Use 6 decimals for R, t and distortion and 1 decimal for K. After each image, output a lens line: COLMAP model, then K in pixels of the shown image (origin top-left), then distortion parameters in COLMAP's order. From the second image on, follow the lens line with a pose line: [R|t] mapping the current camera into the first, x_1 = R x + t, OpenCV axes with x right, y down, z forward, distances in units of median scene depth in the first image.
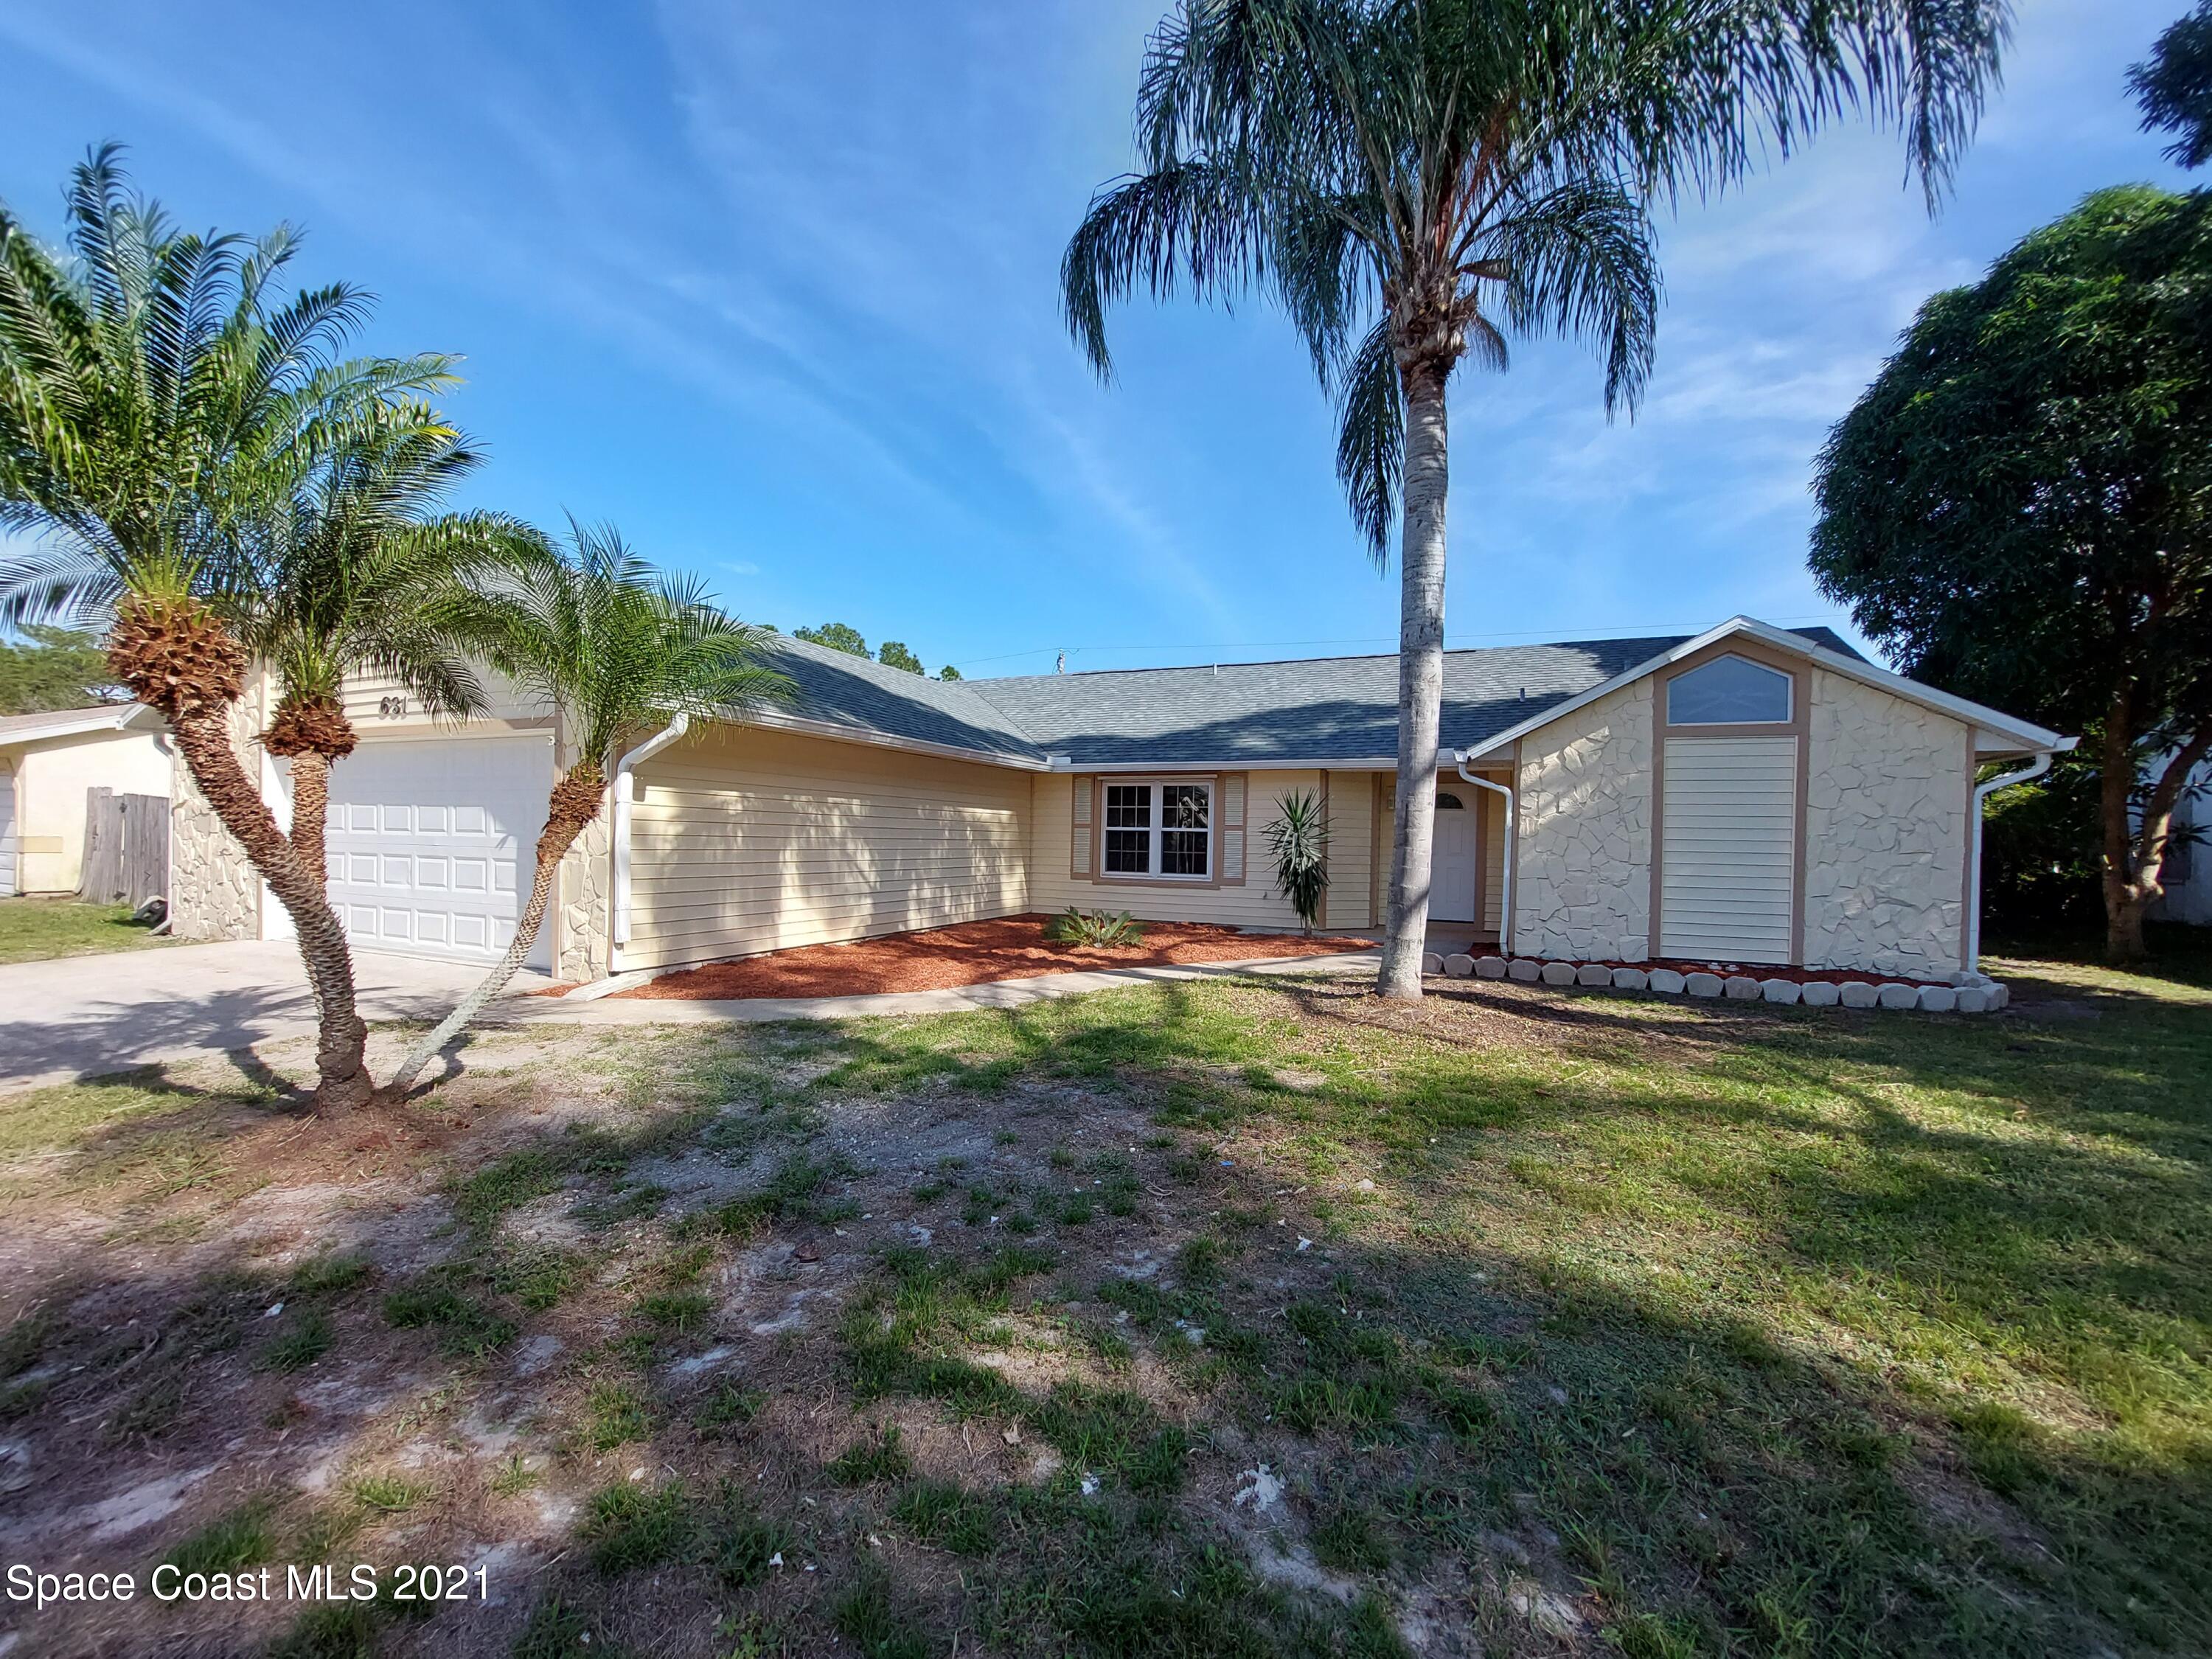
lens RADIAL K [[893.2, 0, 1091.4], [0, 893.2, 843.2], [0, 0, 1]] dist [-0.010189, -0.005119]
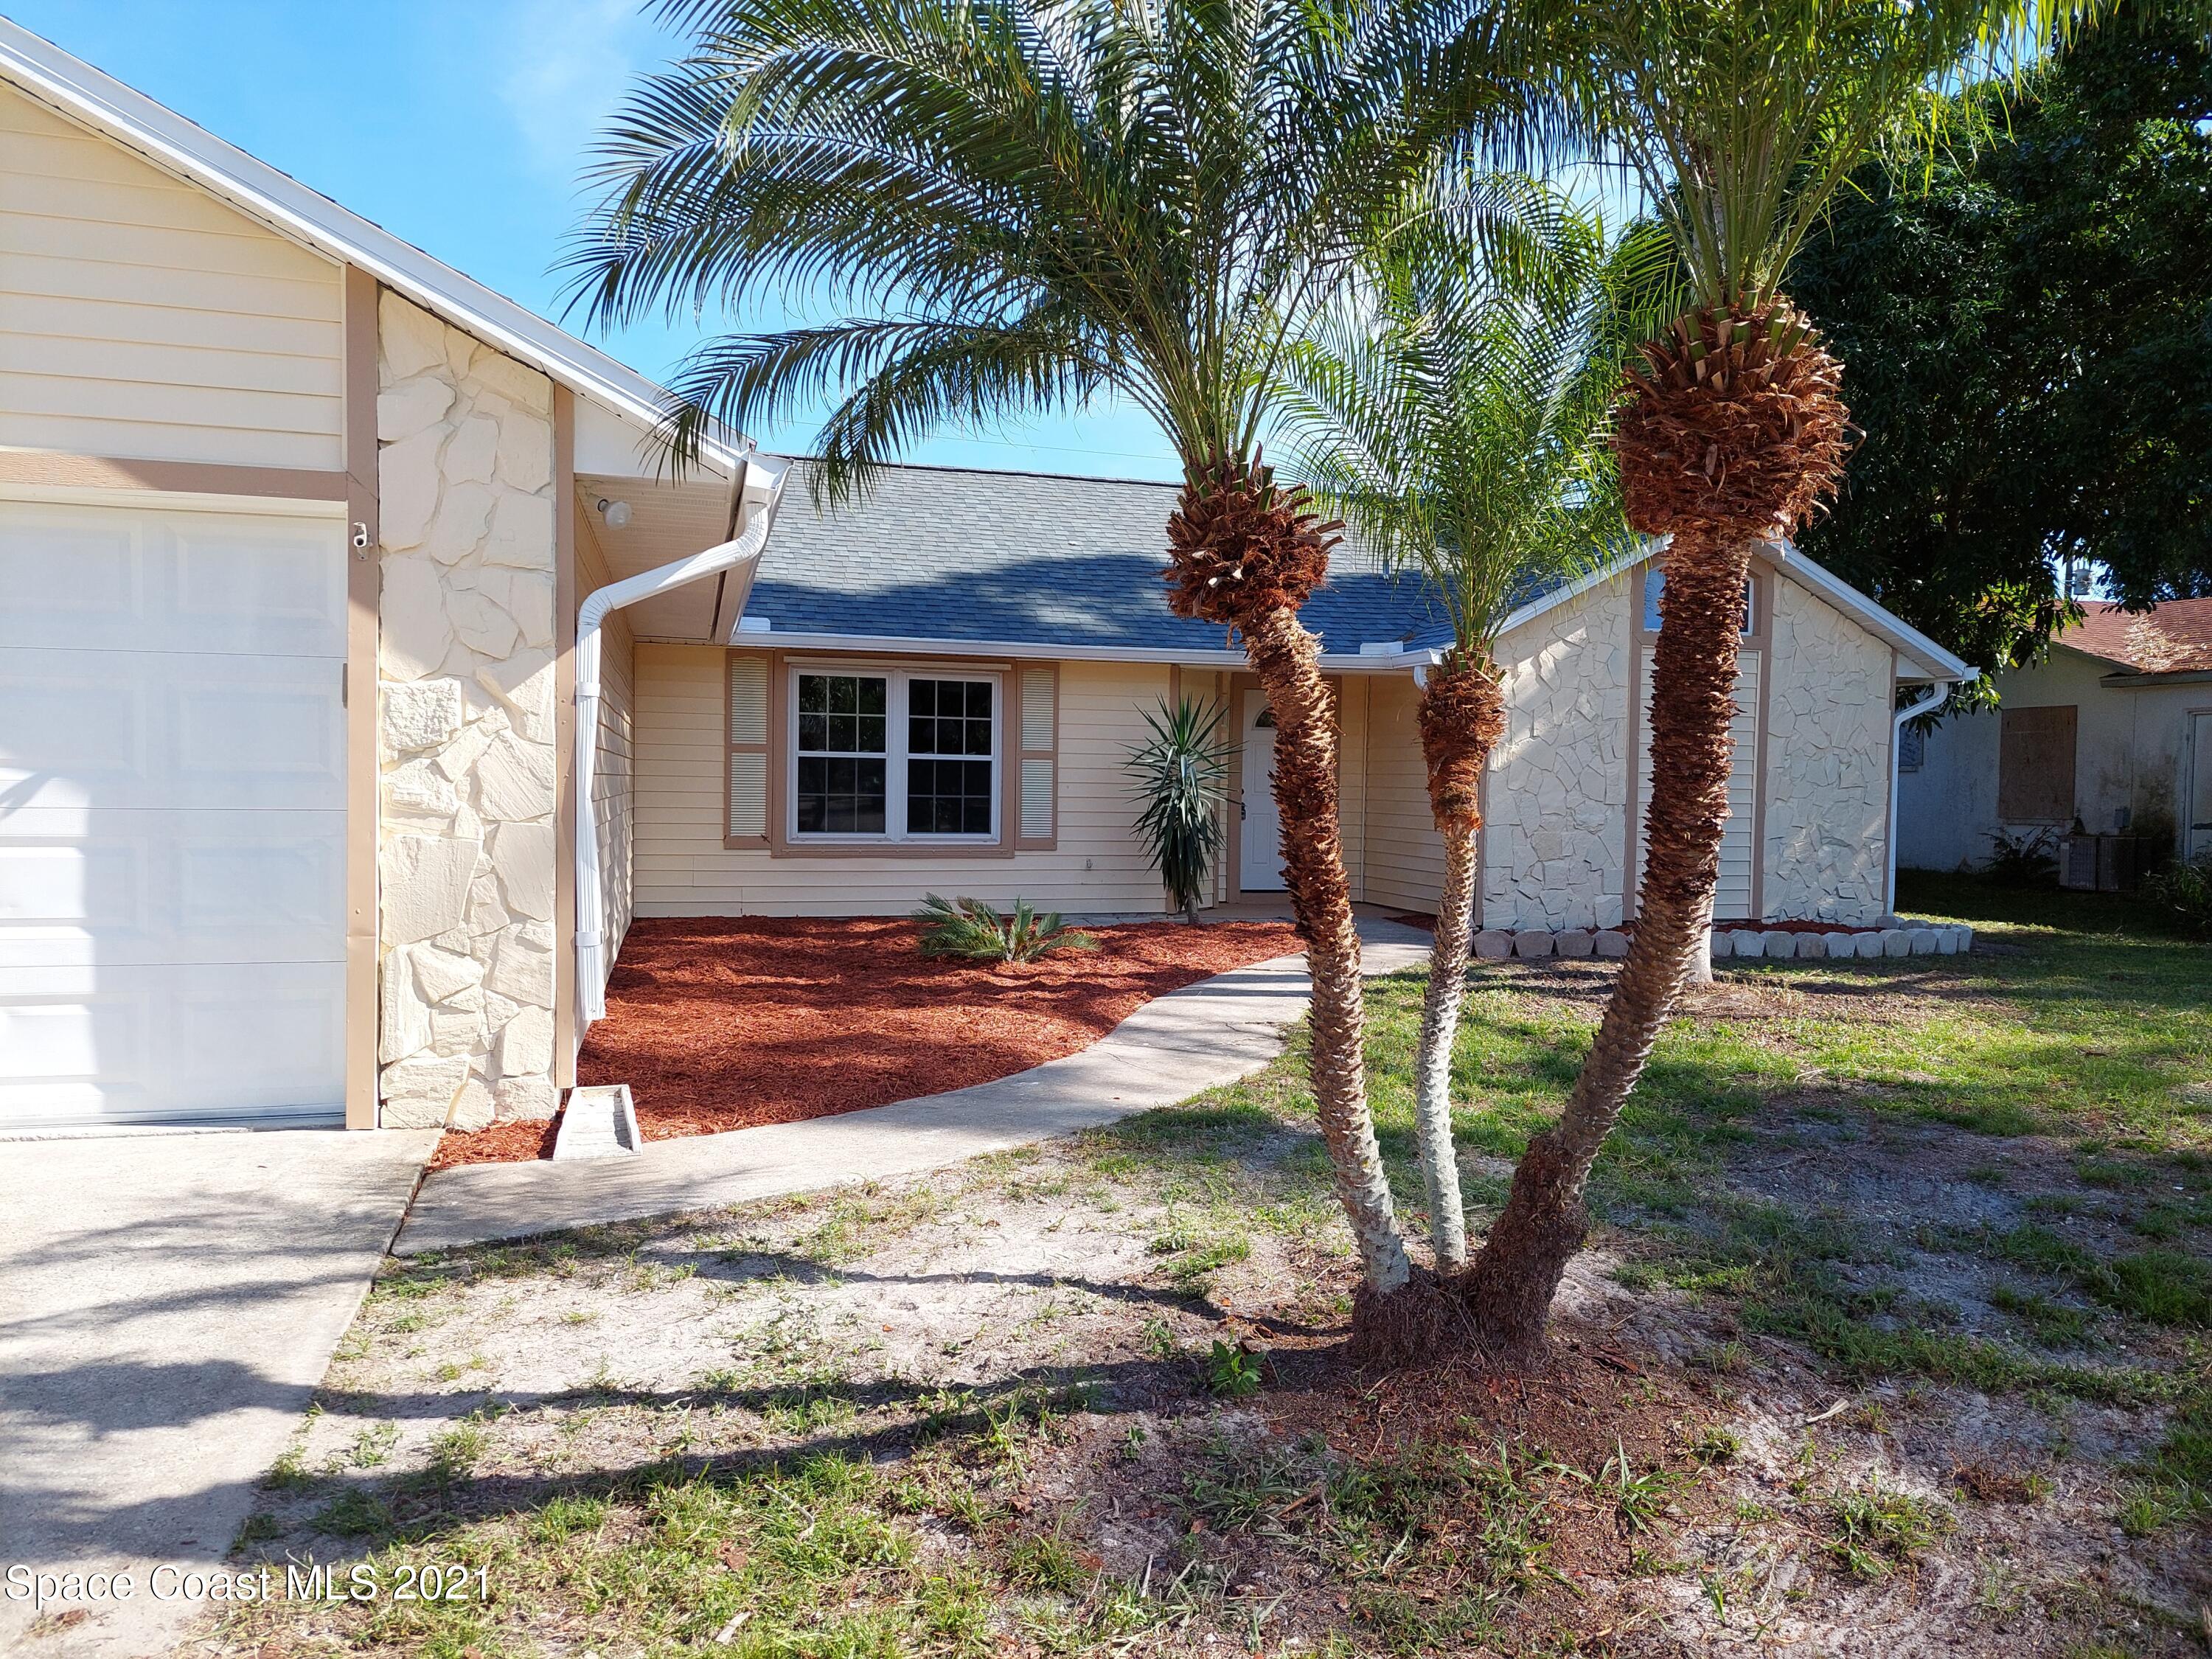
lens RADIAL K [[1584.0, 0, 1099.3], [0, 1584.0, 827.5], [0, 0, 1]] dist [0.068567, -0.077445]
pose [[0.779803, -0.023997, 0.625565, -0.617985], [0.004755, 0.999463, 0.032413, -0.003614], [-0.626007, -0.022301, 0.779499, 0.181251]]
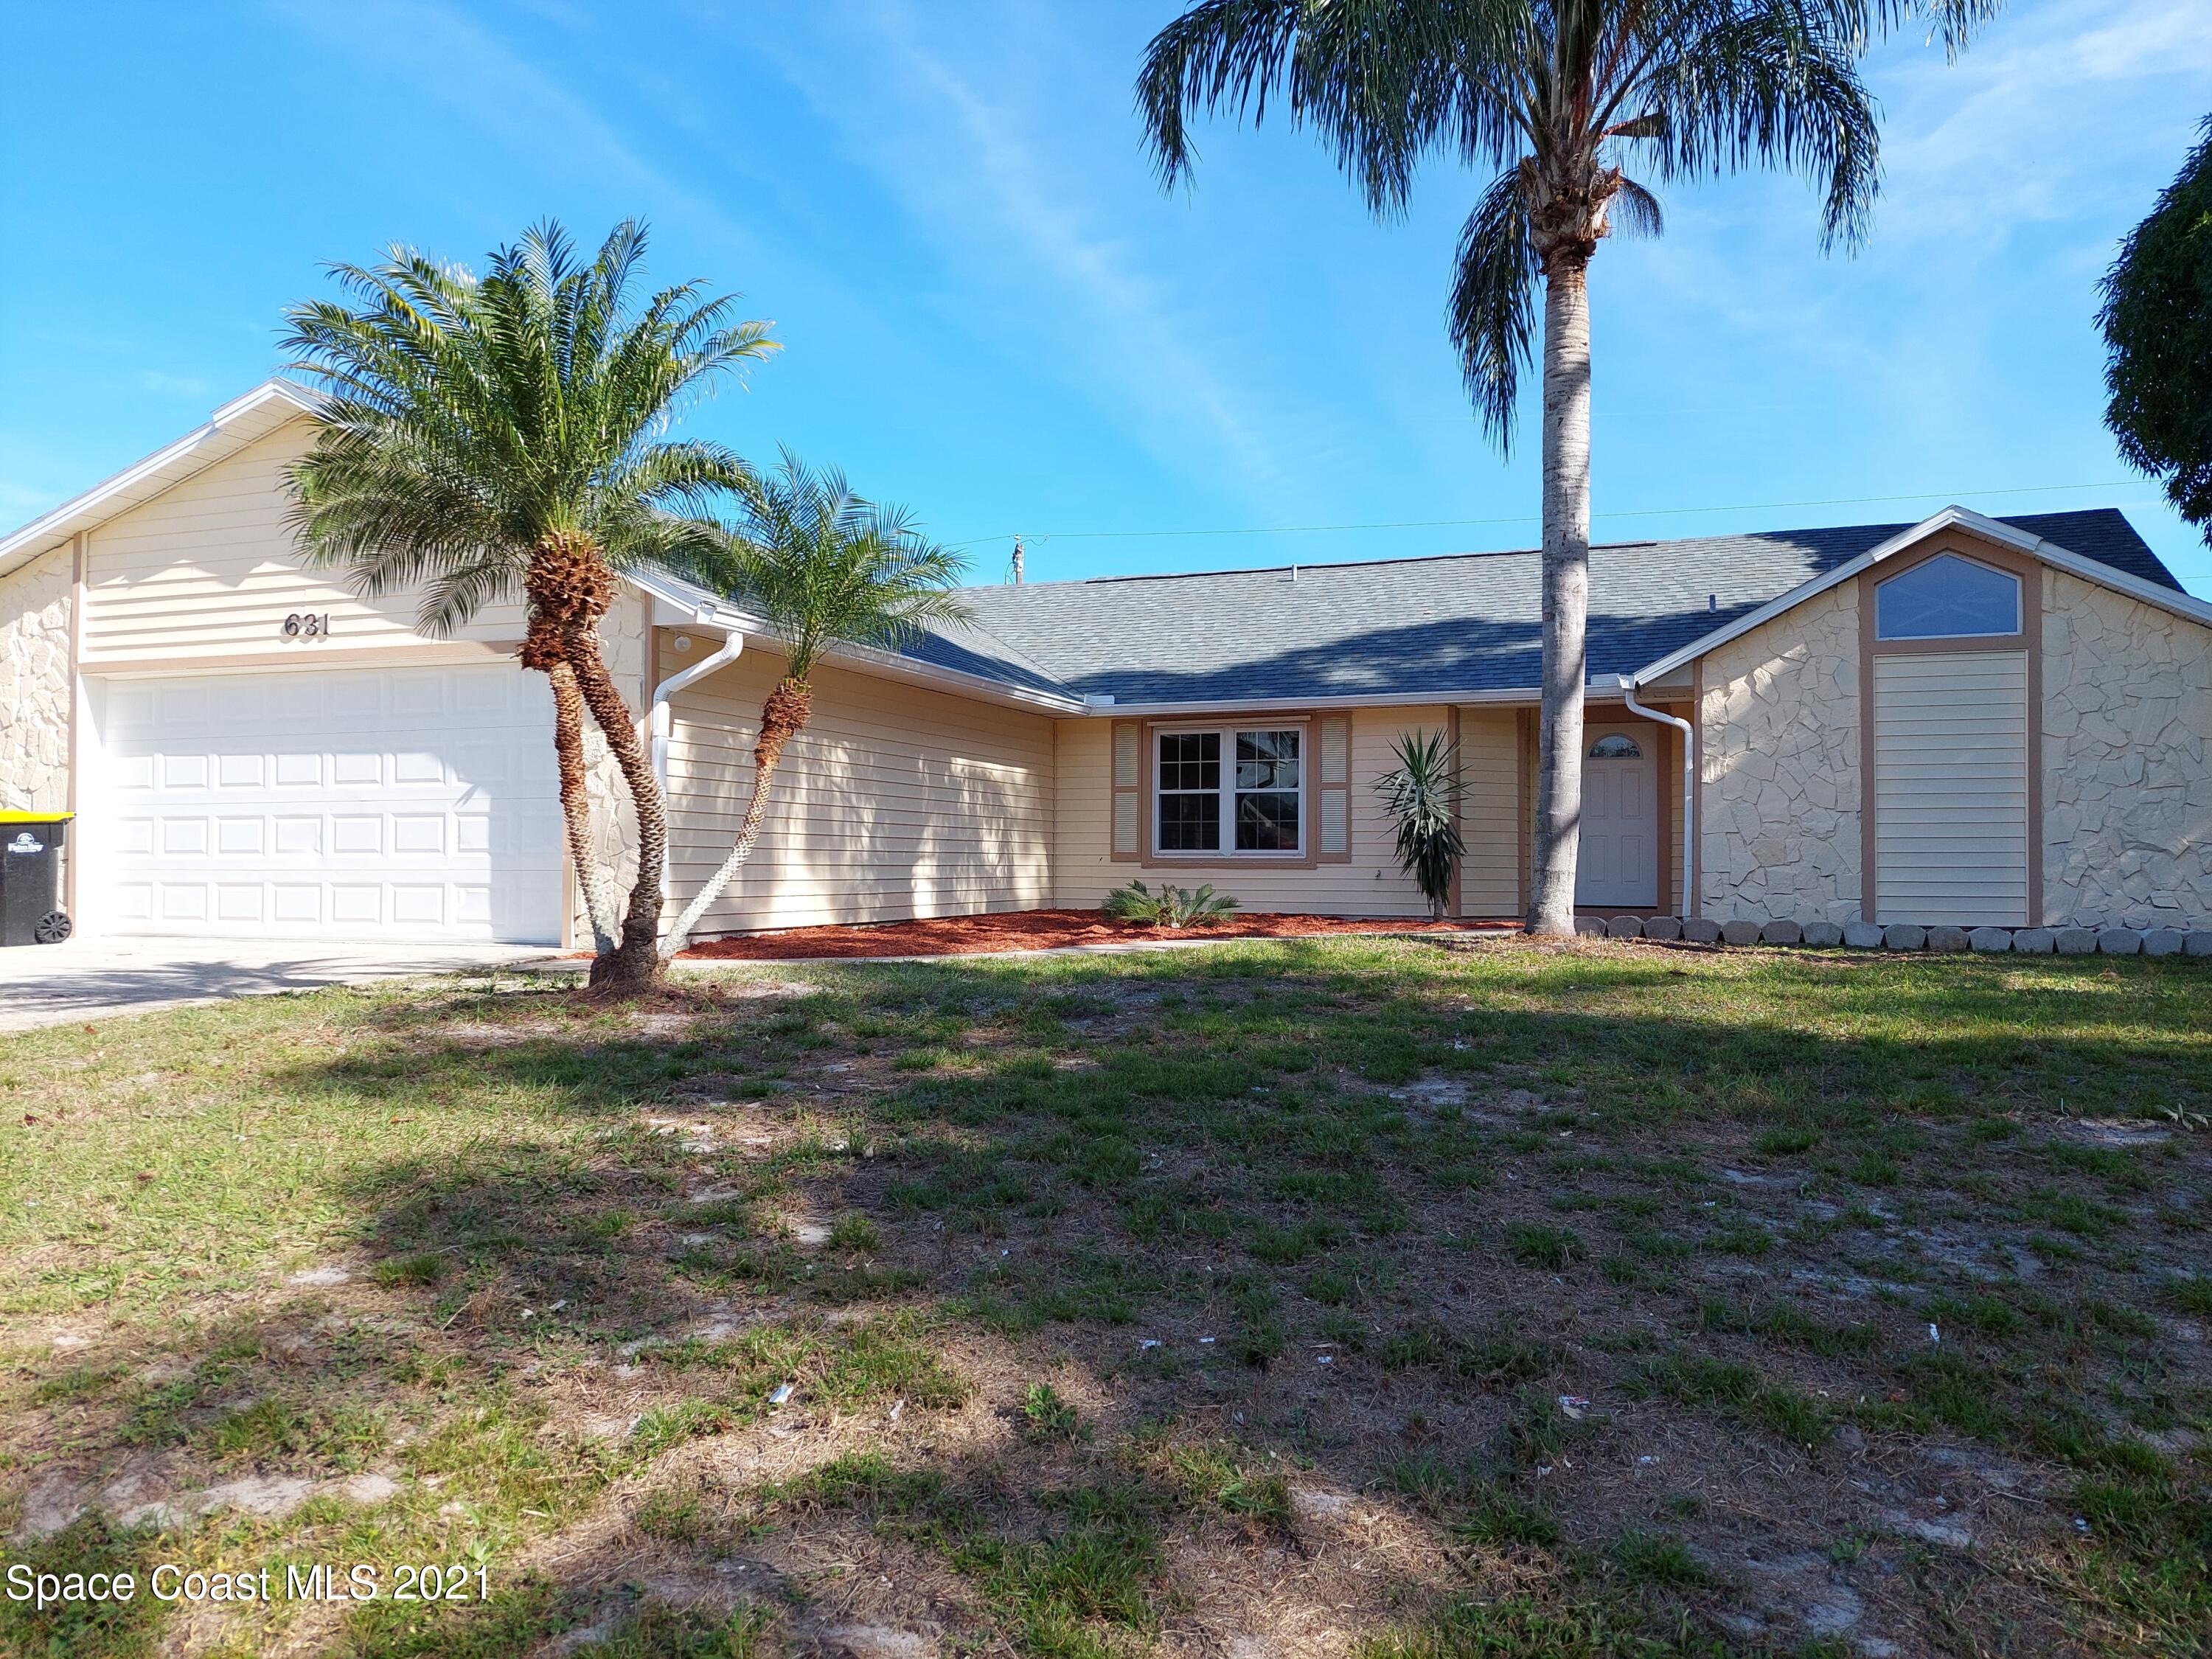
lens RADIAL K [[1584.0, 0, 1096.8], [0, 1584.0, 817.0], [0, 0, 1]] dist [0.068567, -0.077445]
pose [[0.998795, -0.012765, 0.047383, -0.133274], [0.014642, 0.999113, -0.039481, 0.075752], [-0.046837, 0.040128, 0.998096, -0.417905]]
